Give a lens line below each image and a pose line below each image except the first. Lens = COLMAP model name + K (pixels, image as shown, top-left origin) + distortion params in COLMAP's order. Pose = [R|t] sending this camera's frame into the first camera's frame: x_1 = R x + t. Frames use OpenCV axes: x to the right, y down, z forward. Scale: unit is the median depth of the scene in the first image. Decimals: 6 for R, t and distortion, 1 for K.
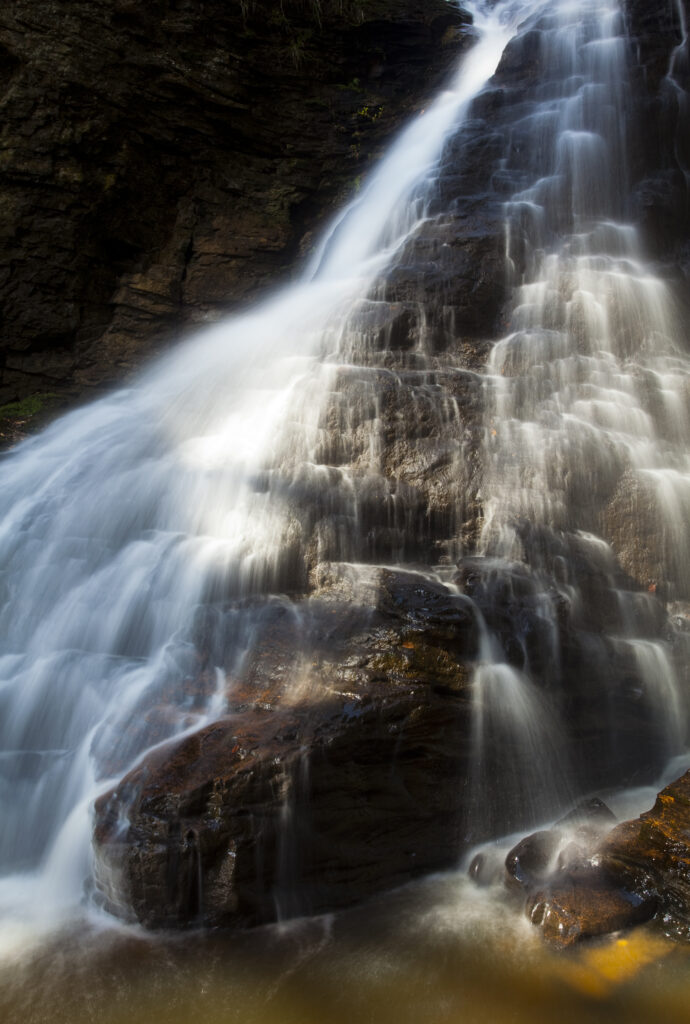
lens RADIAL K [[888.7, 0, 343.7], [0, 888.7, 508.8], [0, 0, 1]] dist [-0.010013, 0.062438]
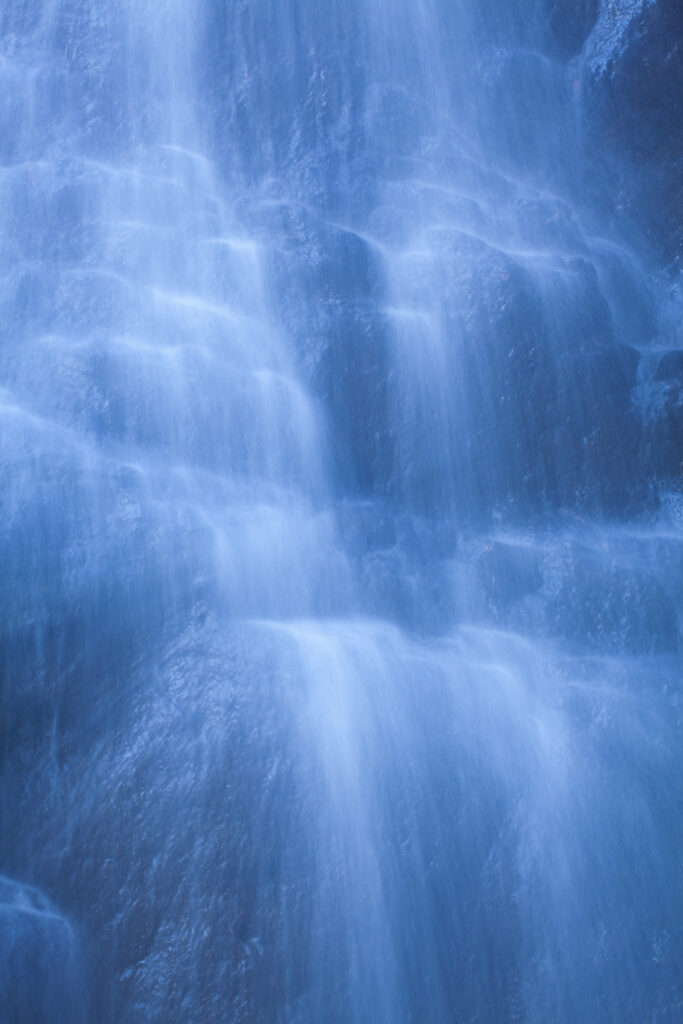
lens RADIAL K [[2777.5, 0, 341.6], [0, 2777.5, 511.6], [0, 0, 1]] dist [-0.091378, 0.000000]
pose [[0.981928, 0.034850, 0.186019, 0.207238], [-0.027396, 0.998721, -0.042492, -0.040939], [-0.187262, 0.036628, 0.981627, 0.220320]]
